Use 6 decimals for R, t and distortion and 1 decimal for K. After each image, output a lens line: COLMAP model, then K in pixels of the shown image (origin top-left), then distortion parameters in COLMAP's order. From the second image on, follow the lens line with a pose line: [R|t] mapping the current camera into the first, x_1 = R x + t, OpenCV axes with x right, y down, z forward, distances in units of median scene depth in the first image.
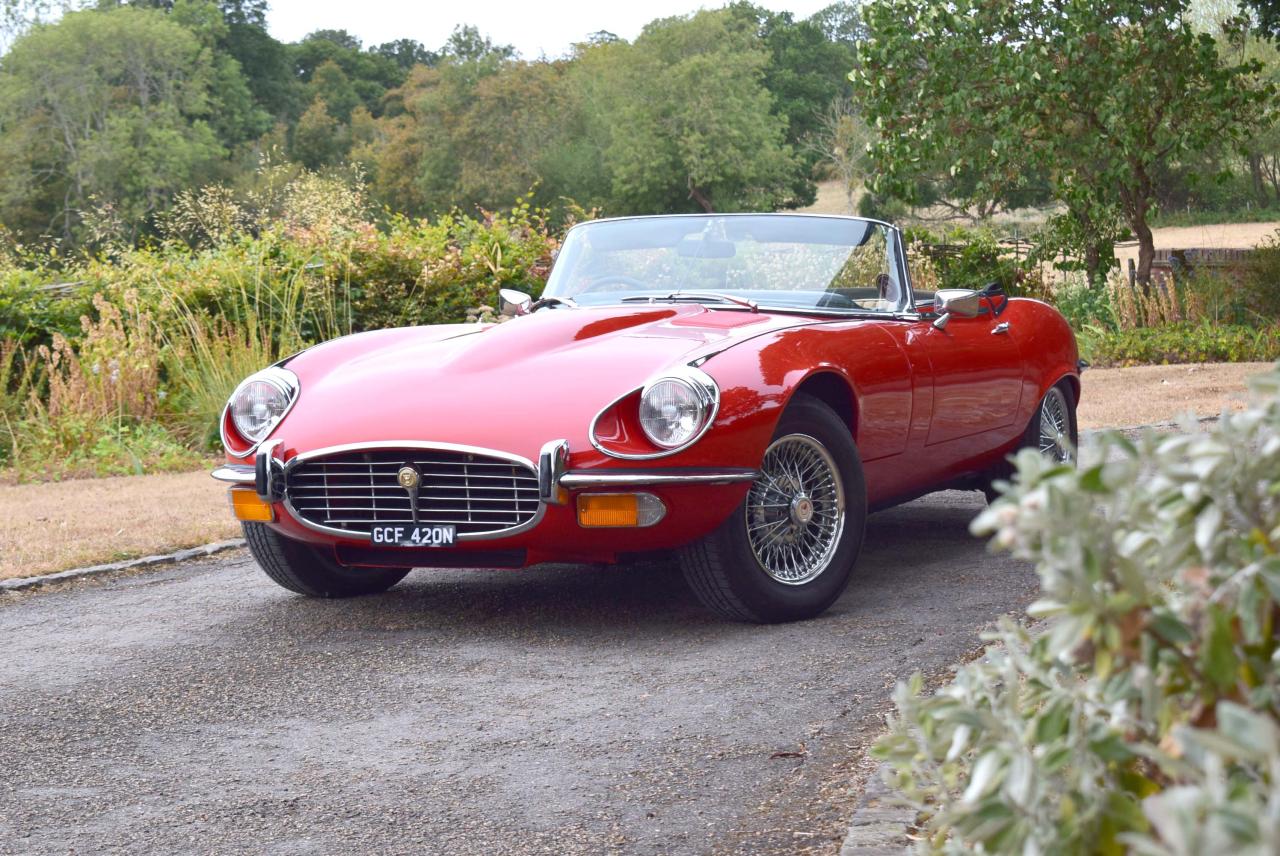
lens RADIAL K [[2871.4, 0, 670.7], [0, 2871.4, 426.6], [0, 0, 1]] dist [0.066303, 0.228253]
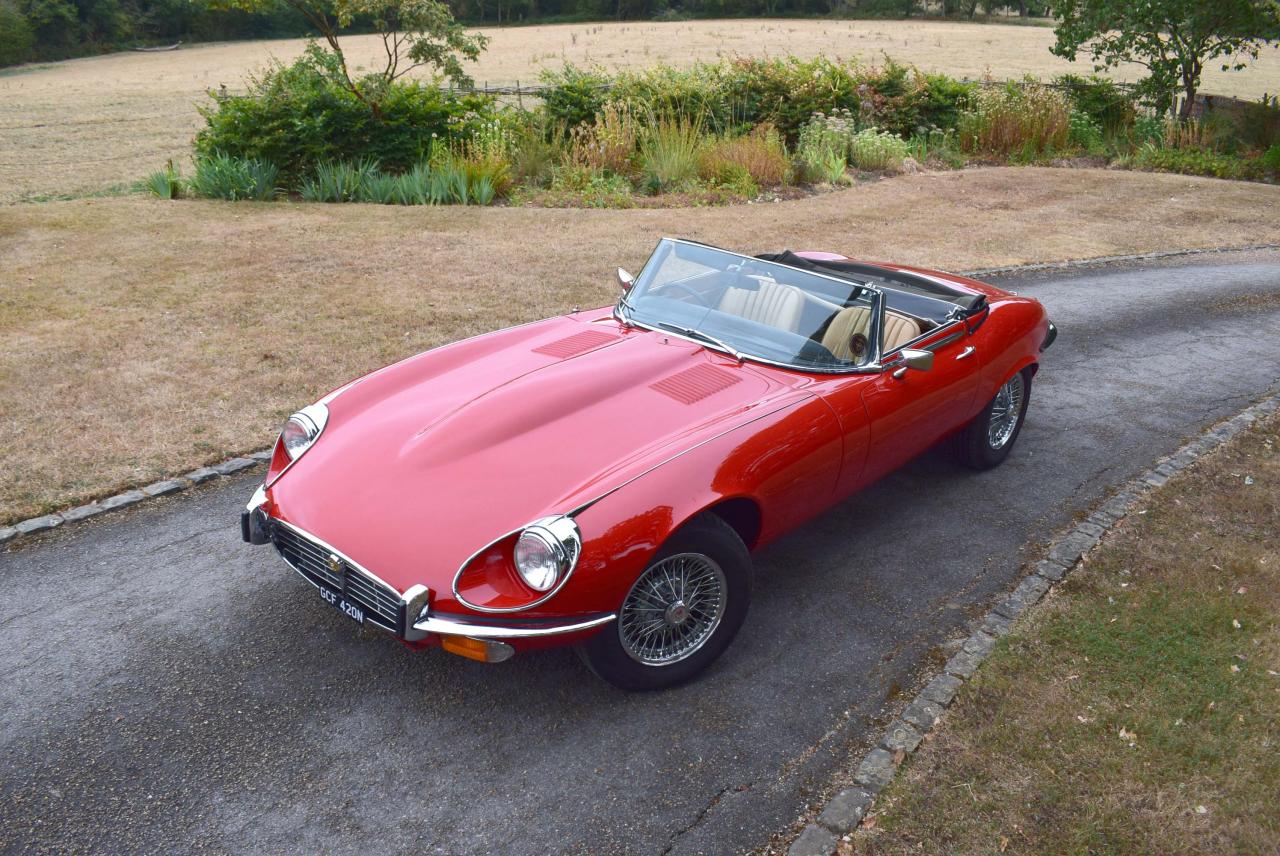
lens RADIAL K [[1107.0, 0, 640.0], [0, 1107.0, 428.0], [0, 0, 1]] dist [-0.107134, 0.049414]
pose [[0.949924, 0.182752, -0.253467, 0.039005], [-0.095070, 0.941719, 0.322688, -0.055812], [0.297667, -0.282432, 0.911936, 0.176384]]
